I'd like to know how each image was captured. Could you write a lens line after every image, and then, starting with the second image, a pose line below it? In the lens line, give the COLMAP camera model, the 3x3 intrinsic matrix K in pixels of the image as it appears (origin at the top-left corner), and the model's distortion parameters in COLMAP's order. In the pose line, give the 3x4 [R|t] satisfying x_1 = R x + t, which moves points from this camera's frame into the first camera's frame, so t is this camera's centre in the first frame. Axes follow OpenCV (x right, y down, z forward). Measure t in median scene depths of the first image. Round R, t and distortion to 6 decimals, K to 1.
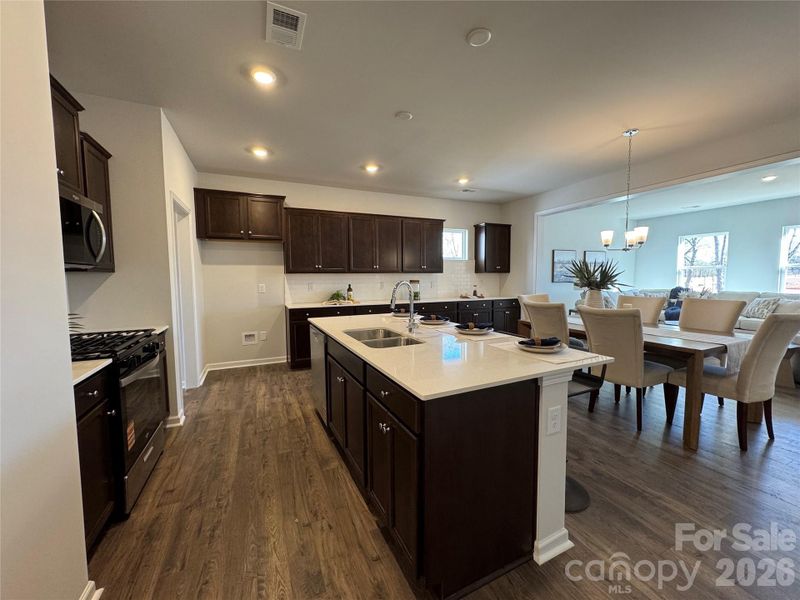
lens RADIAL K [[320.6, 0, 397.2], [0, 320.6, 299.5], [0, 0, 1]] dist [-0.003404, 0.000547]
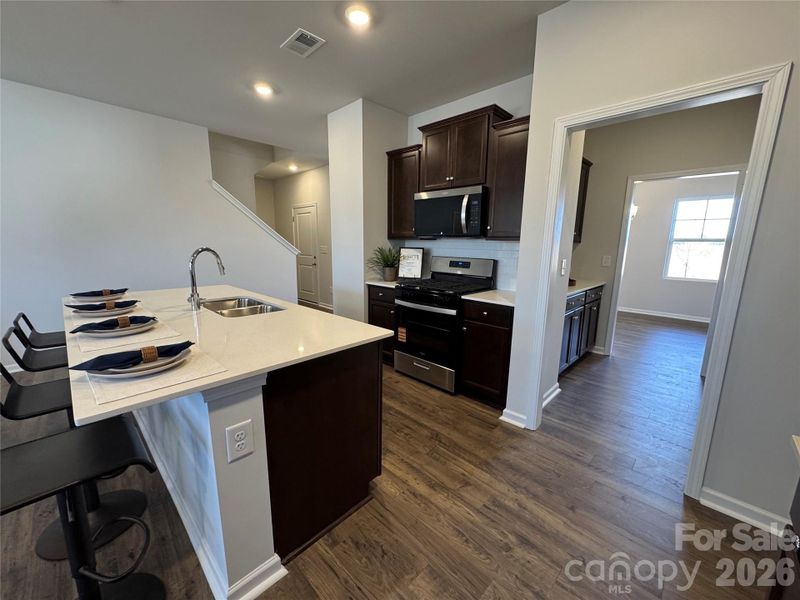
lens RADIAL K [[320.6, 0, 401.0], [0, 320.6, 301.3], [0, 0, 1]] dist [-0.003404, 0.000547]
pose [[-0.930709, 0.058697, -0.361020, -0.111824], [-0.036230, 0.967390, 0.250686, -0.107565], [0.363962, 0.246396, -0.898232, 1.402553]]
